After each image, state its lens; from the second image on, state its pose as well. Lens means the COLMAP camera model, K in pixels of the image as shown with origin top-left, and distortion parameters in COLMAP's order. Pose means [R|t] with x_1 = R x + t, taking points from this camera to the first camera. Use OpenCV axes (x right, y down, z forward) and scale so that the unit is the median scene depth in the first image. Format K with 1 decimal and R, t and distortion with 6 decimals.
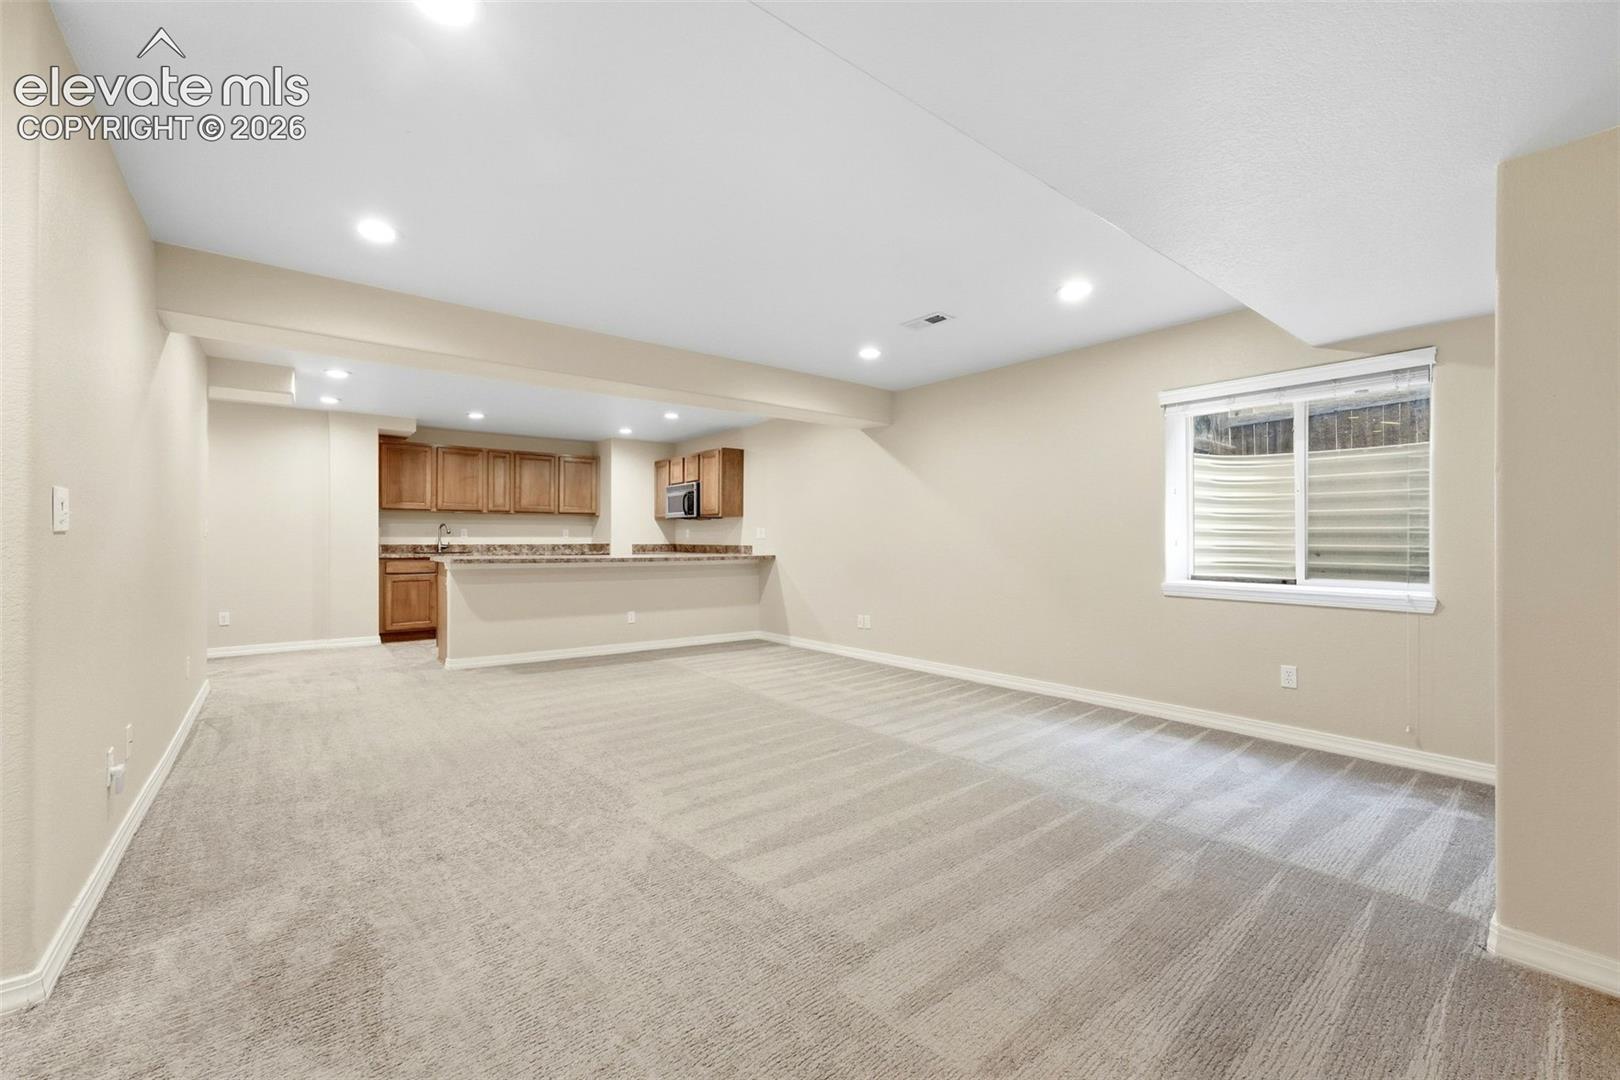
lens RADIAL K [[662.7, 0, 810.0], [0, 662.7, 540.0], [0, 0, 1]] dist [-0.014033, 0.010607]
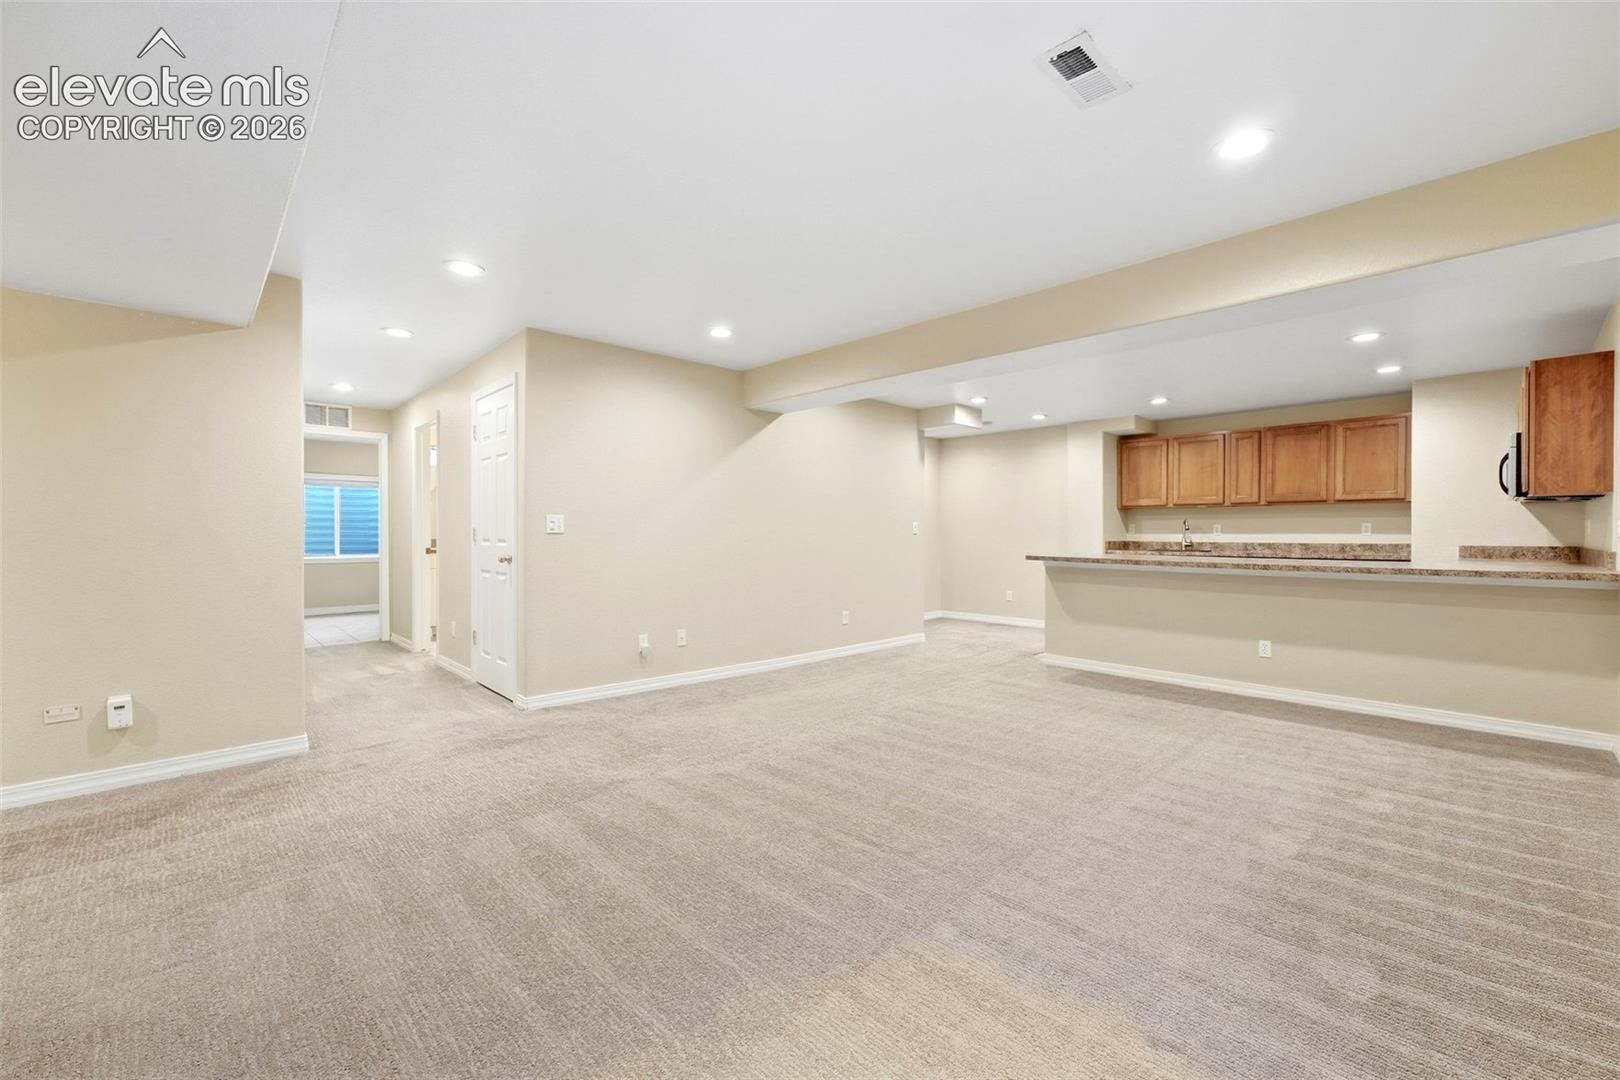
lens RADIAL K [[662.3, 0, 816.4], [0, 662.3, 550.4], [0, 0, 1]] dist [0.000634, 0.000180]
pose [[0.092460, 0.023944, -0.995428, 0.325585], [-0.003179, 0.999713, 0.023752, -0.002257], [0.995711, 0.000968, 0.092510, 0.400295]]
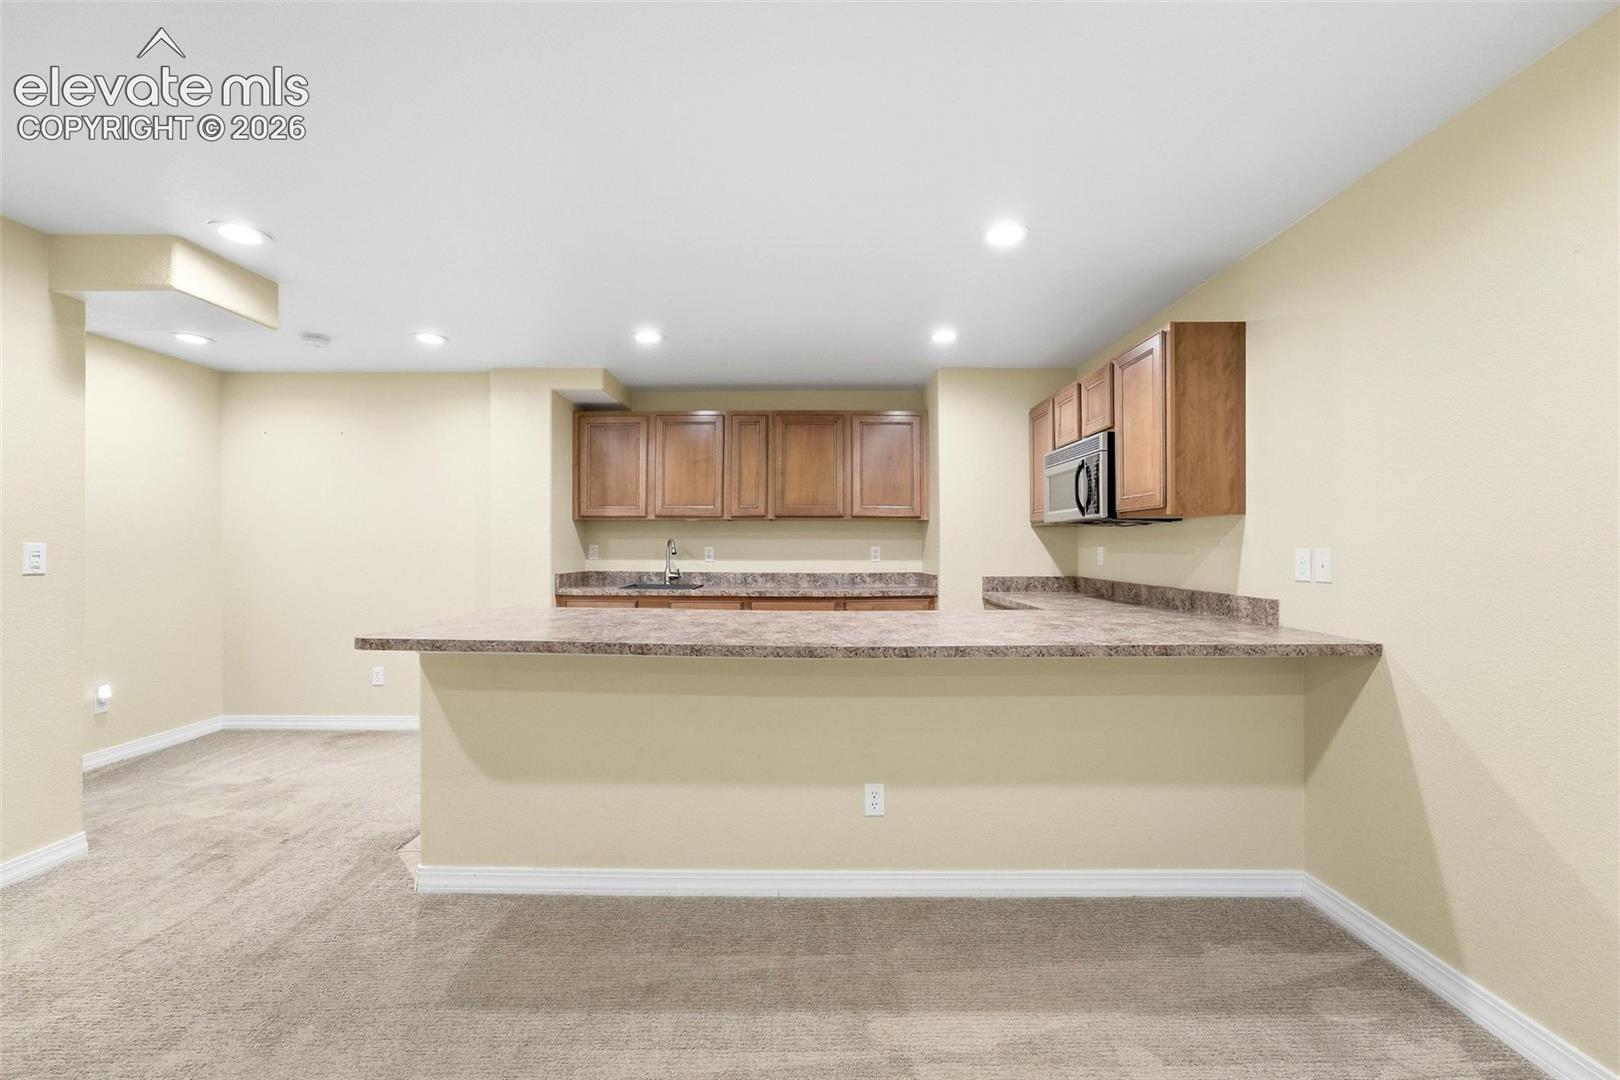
lens RADIAL K [[662.7, 0, 810.0], [0, 662.7, 540.0], [0, 0, 1]] dist [-0.014033, 0.010607]
pose [[0.775724, -0.005853, -0.631045, -0.061176], [-0.002277, 0.999925, -0.012073, -0.016994], [0.631068, 0.010802, 0.775652, 0.603121]]
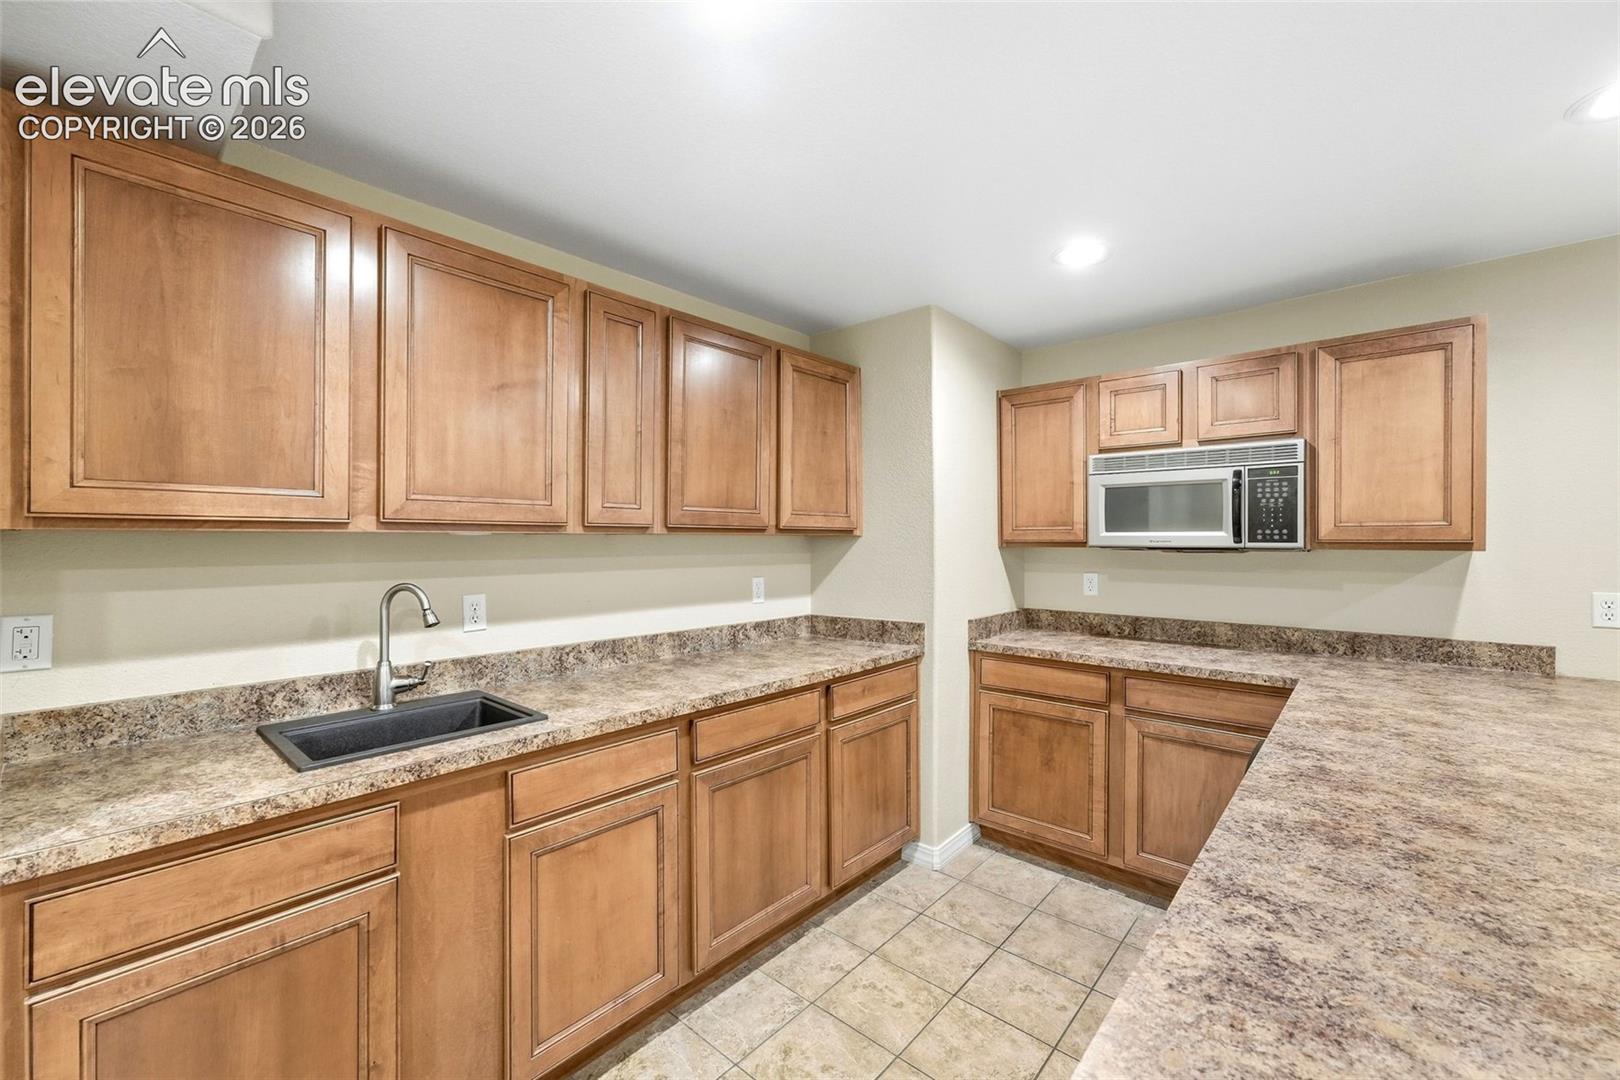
lens RADIAL K [[652.3, 0, 805.0], [0, 652.3, 529.7], [0, 0, 1]] dist [-0.001779, 0.006328]
pose [[0.984367, 0.002103, 0.176119, -0.461287], [0.000543, 0.999888, -0.014974, -0.040045], [-0.176130, 0.014836, 0.984255, 0.760413]]
